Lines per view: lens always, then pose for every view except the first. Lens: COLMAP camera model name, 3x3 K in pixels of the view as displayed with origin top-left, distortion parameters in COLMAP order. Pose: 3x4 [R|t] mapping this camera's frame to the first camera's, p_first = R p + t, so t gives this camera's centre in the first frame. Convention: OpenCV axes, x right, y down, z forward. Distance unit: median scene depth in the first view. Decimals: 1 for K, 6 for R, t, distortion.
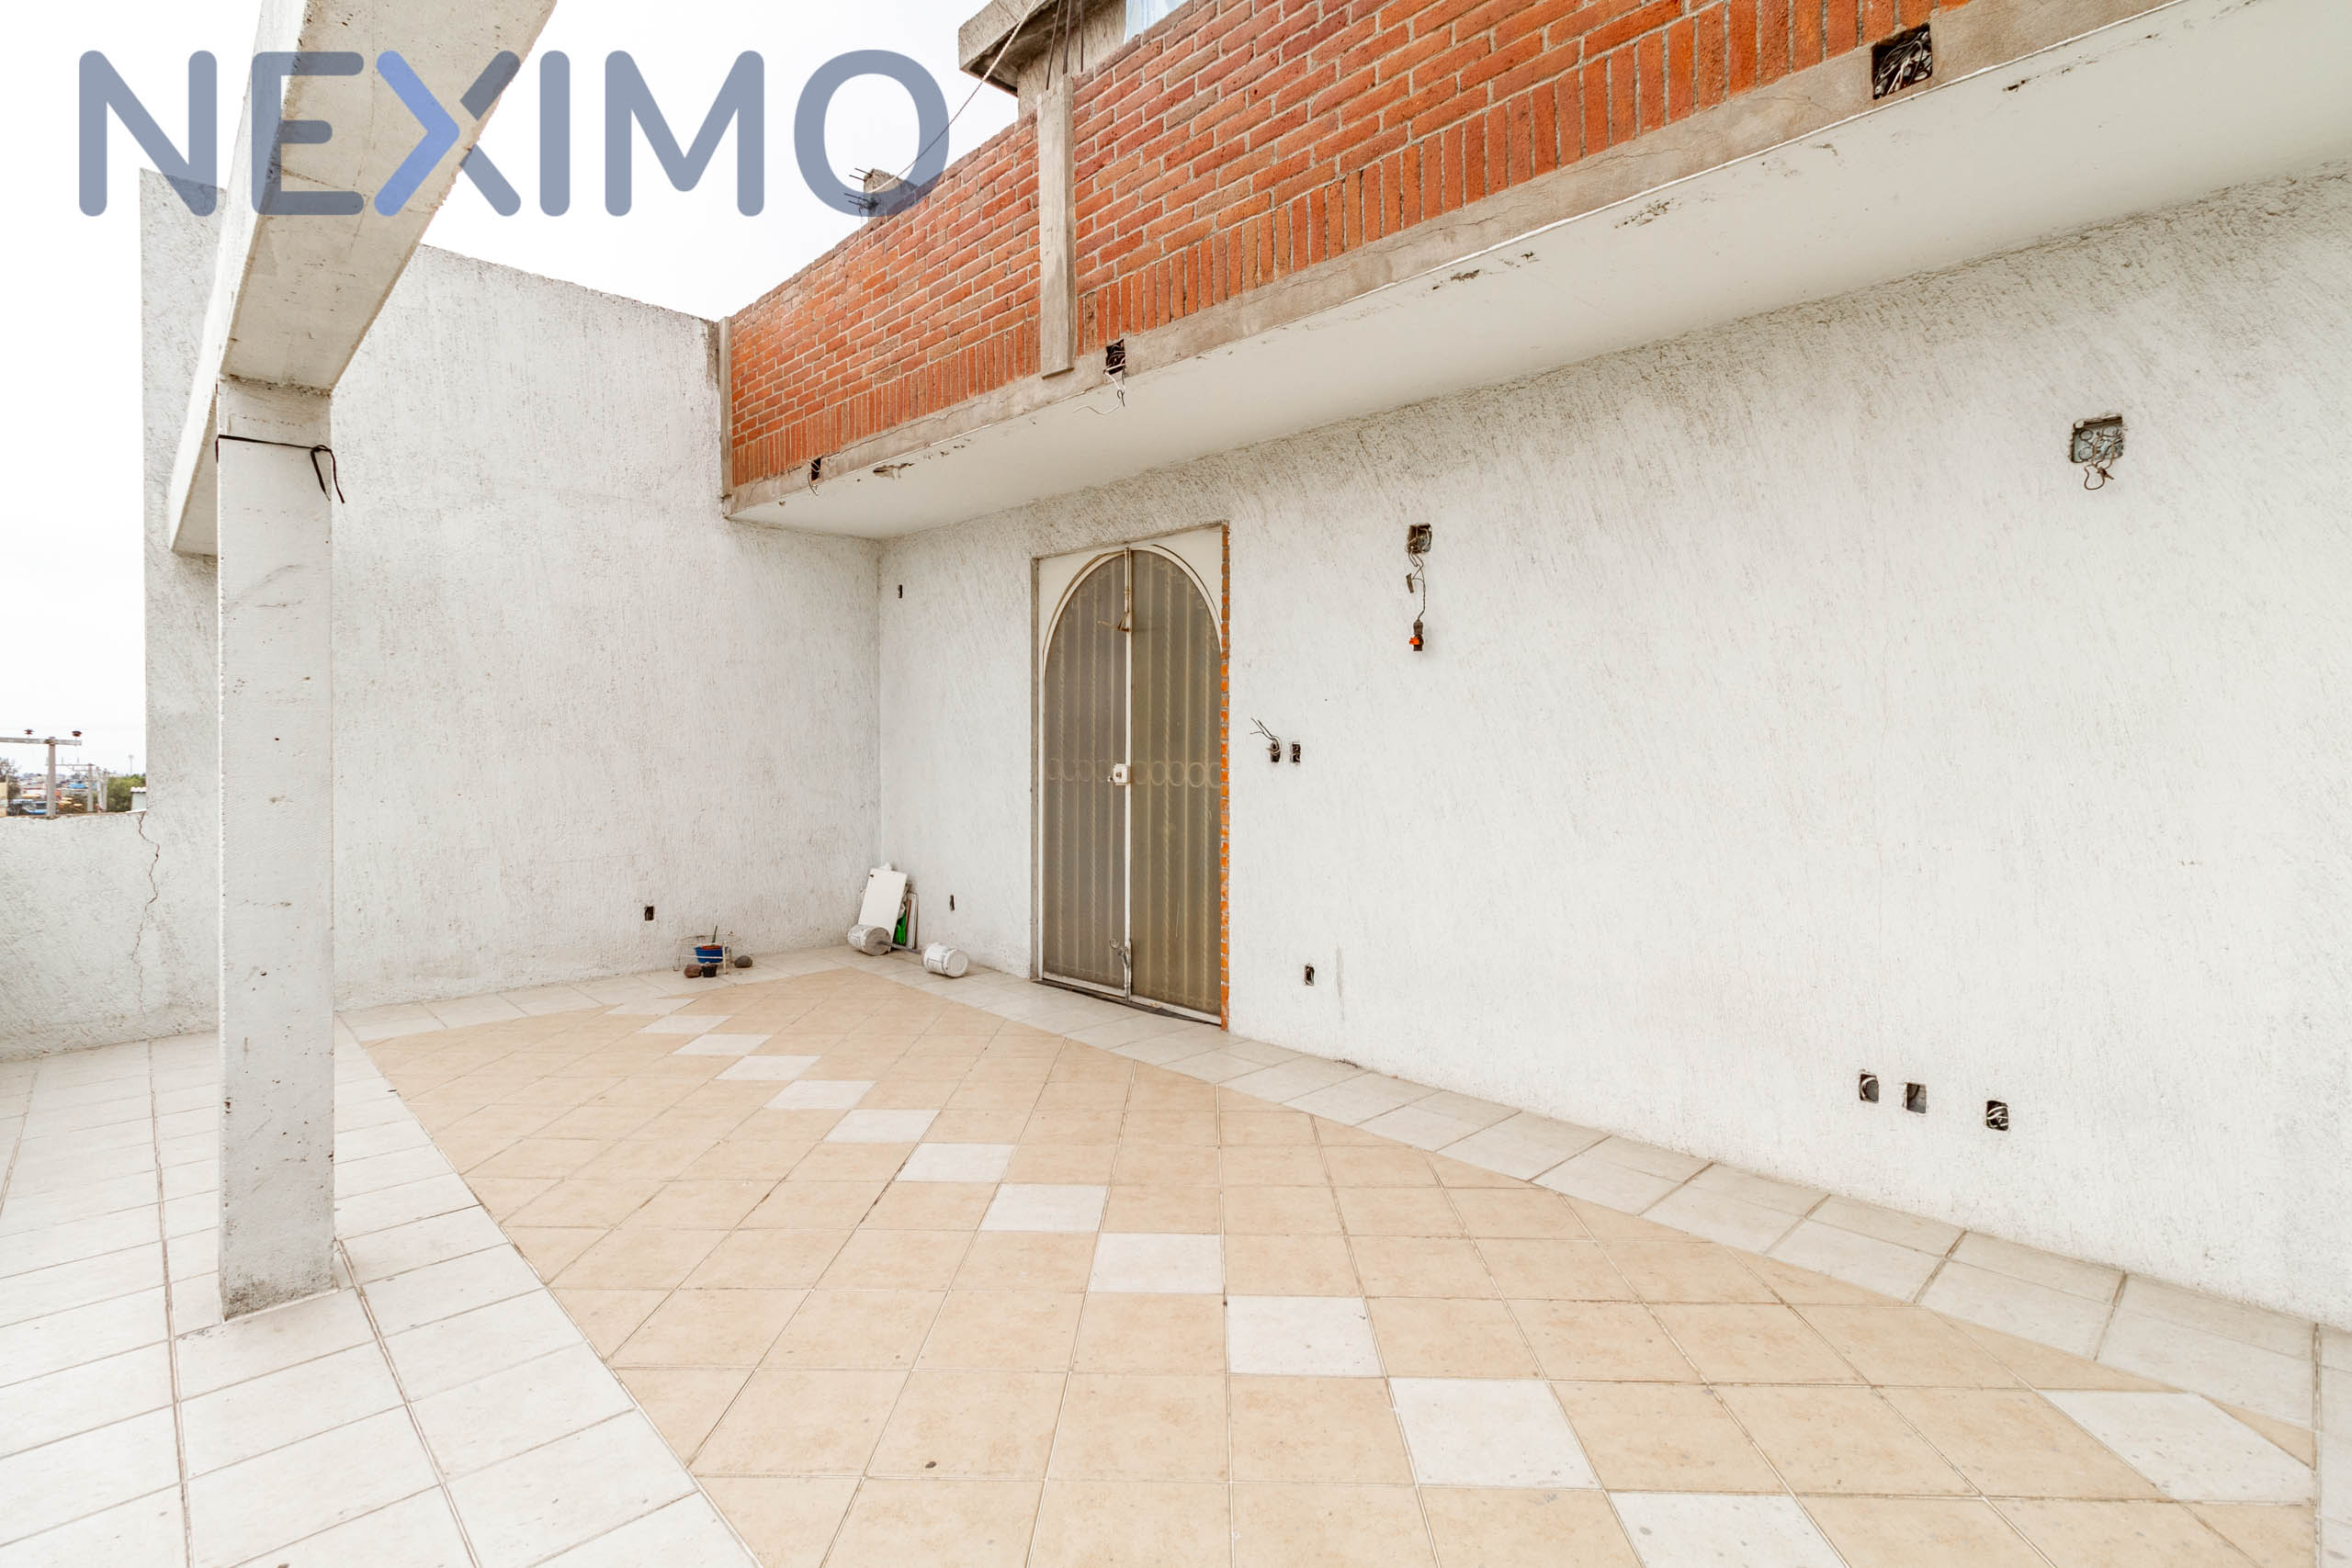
lens RADIAL K [[1095.1, 0, 1178.6], [0, 1095.1, 754.5], [0, 0, 1]] dist [0.000616, 0.000061]
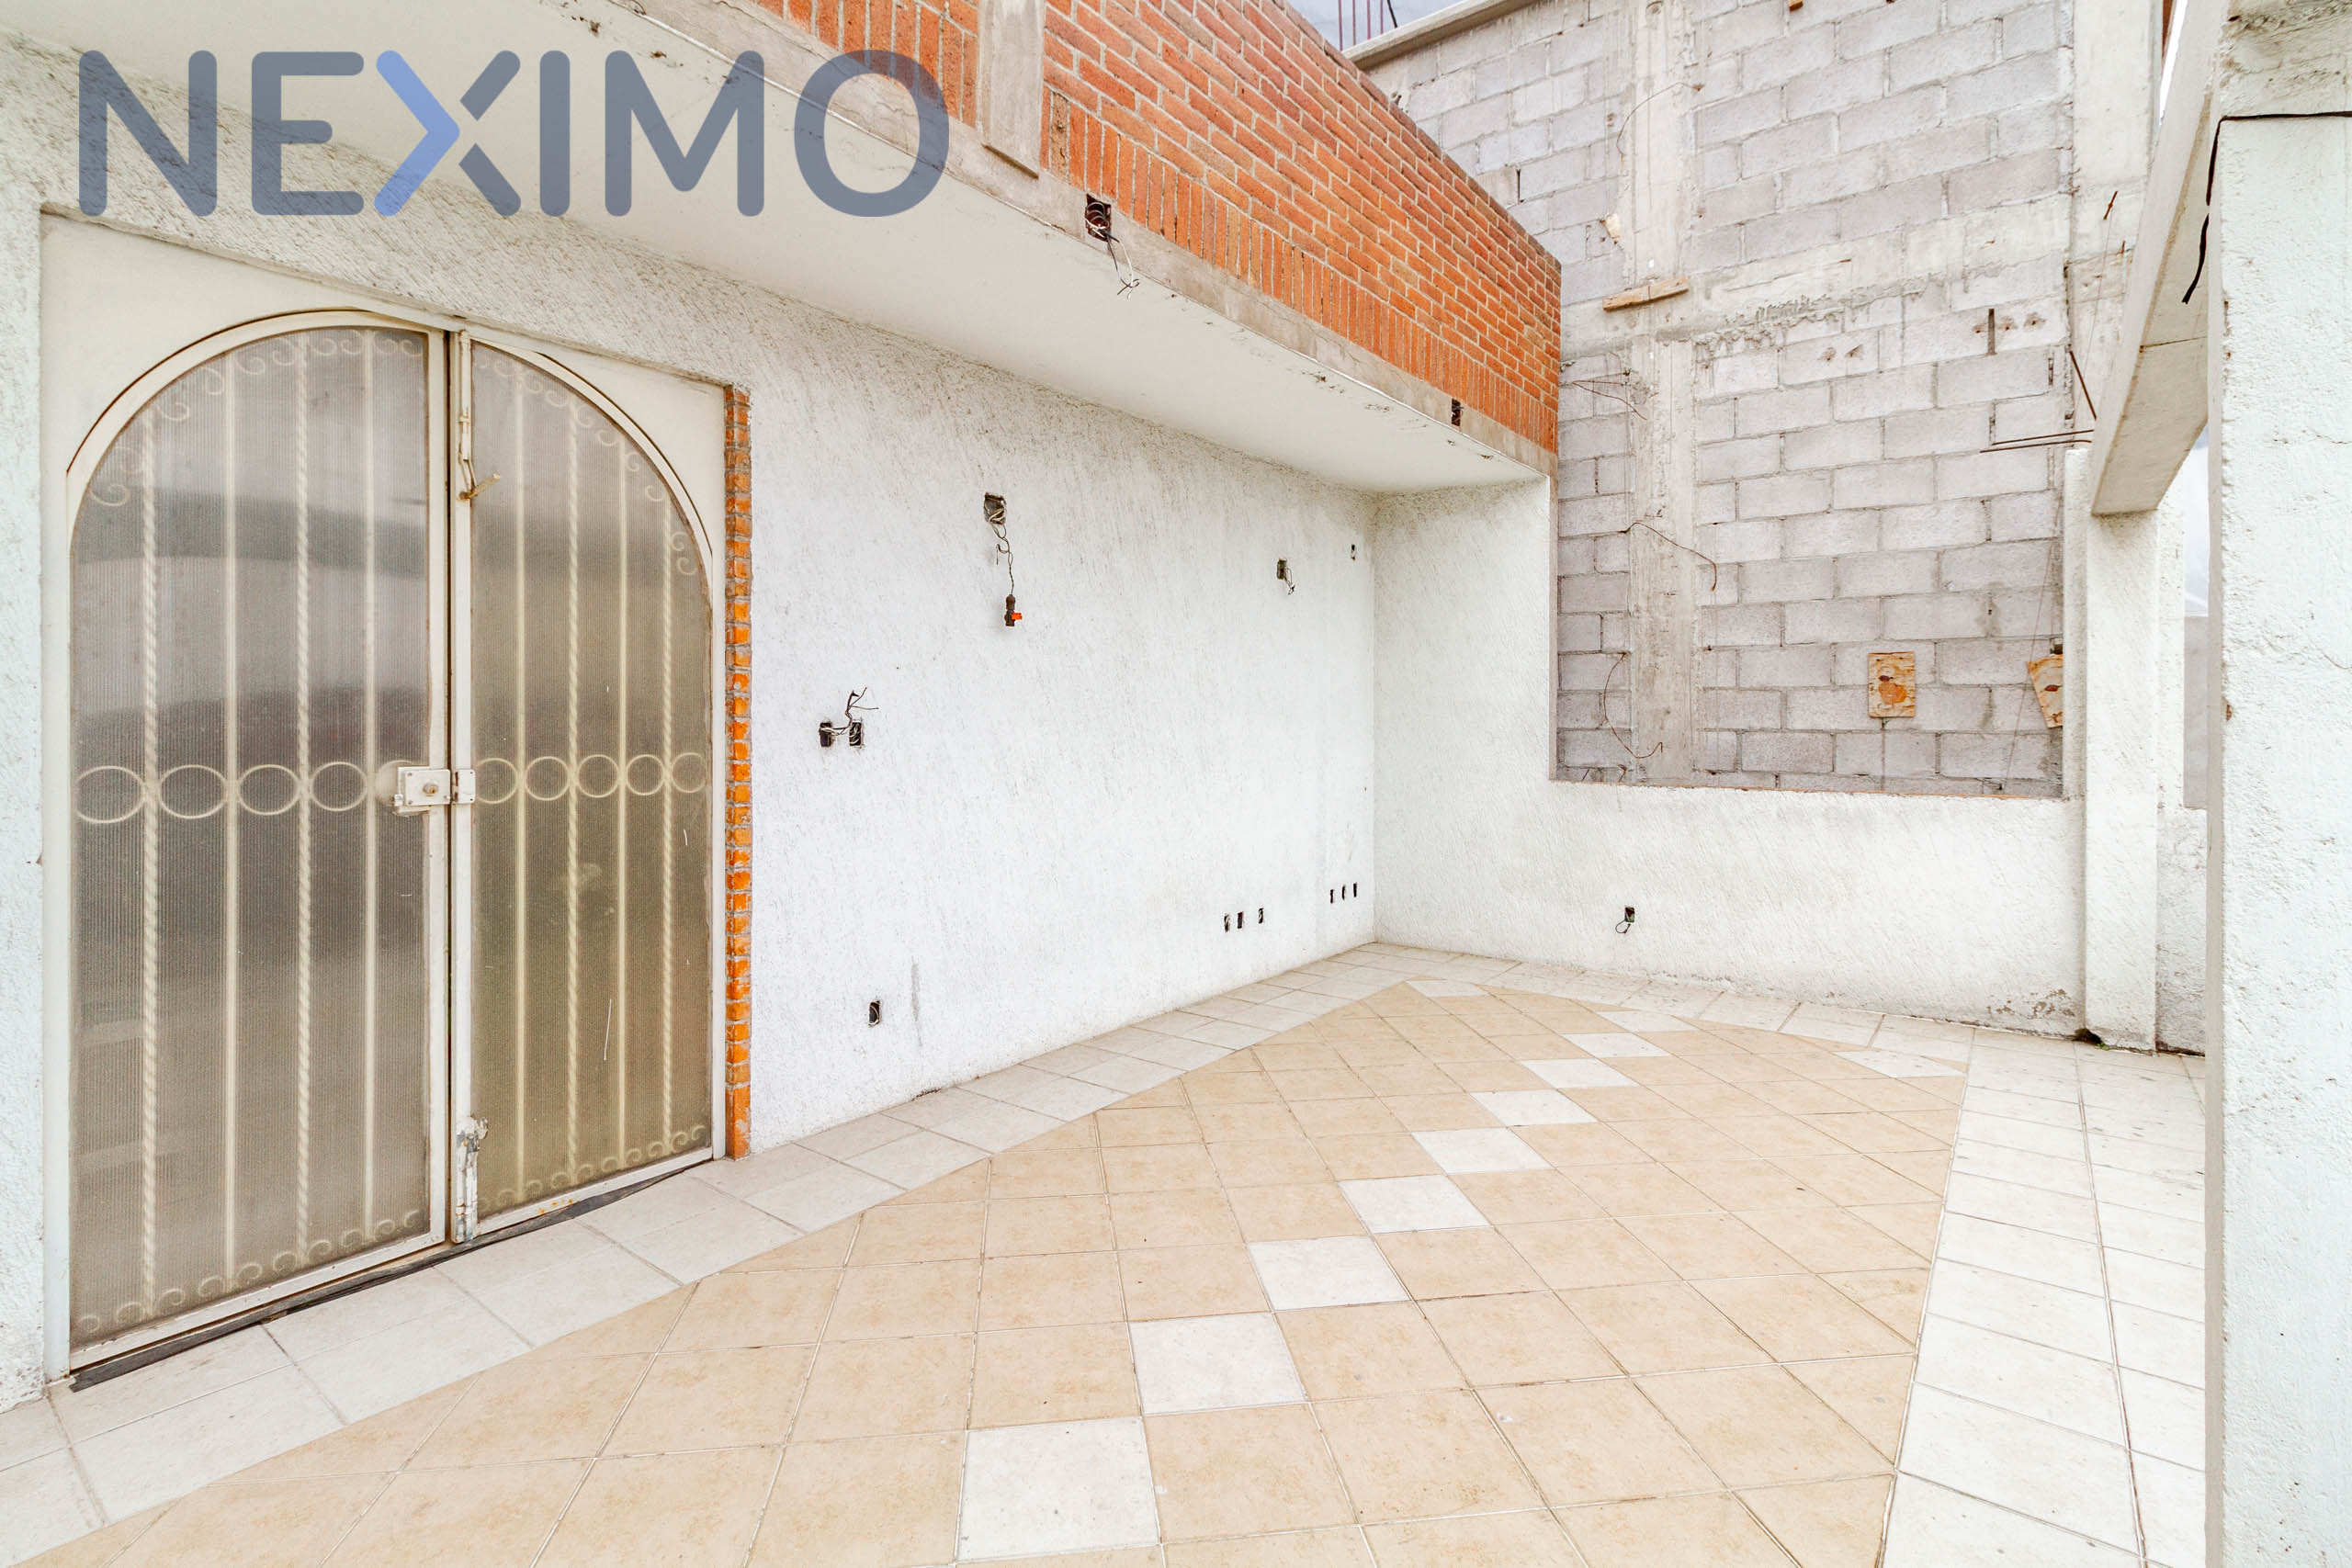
lens RADIAL K [[1112.8, 0, 1169.4], [0, 1112.8, 721.6], [0, 0, 1]] dist [0.002875, 0.000389]
pose [[-0.143846, -0.007066, 0.989575, -0.877126], [0.010832, 0.999903, 0.008715, -0.017902], [-0.989541, 0.011973, -0.143755, 1.116524]]
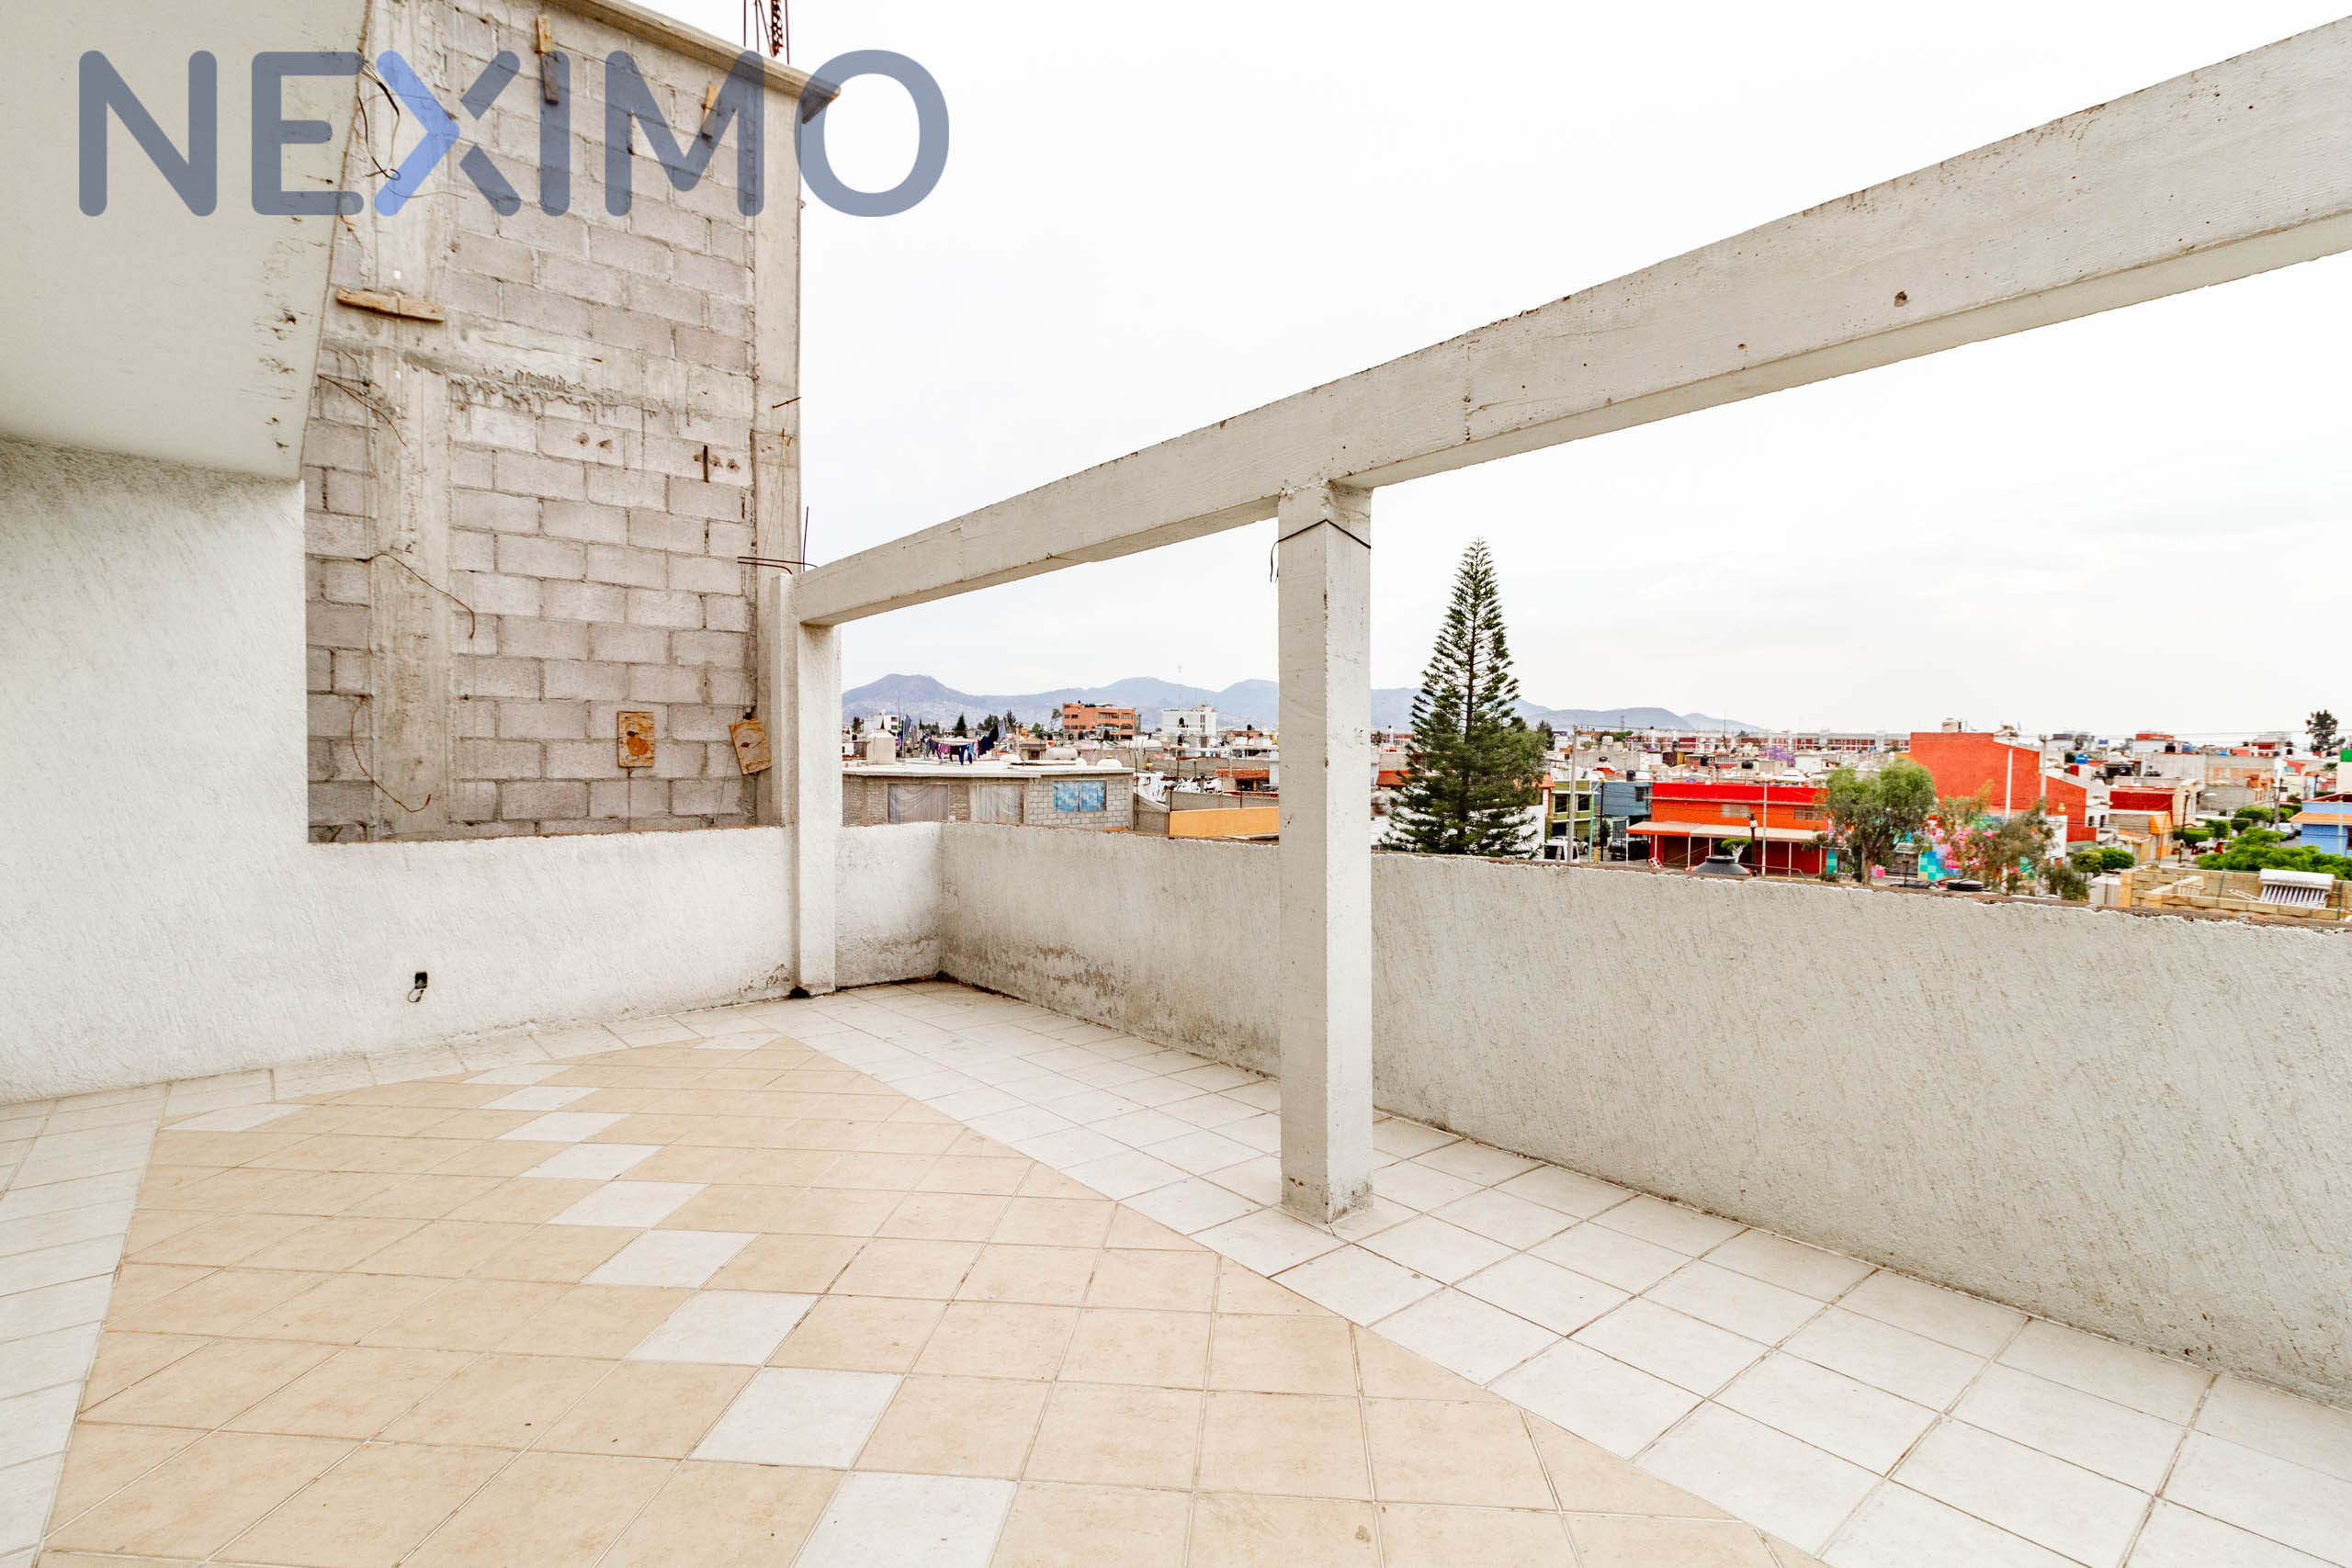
lens RADIAL K [[1099.0, 0, 1176.0], [0, 1099.0, 784.0], [0, 0, 1]] dist [-0.000745, -0.000342]
pose [[-0.997560, -0.002210, 0.069782, -0.518623], [-0.000183, 0.999579, 0.029029, -0.023616], [-0.069817, 0.028946, -0.997140, 1.588232]]
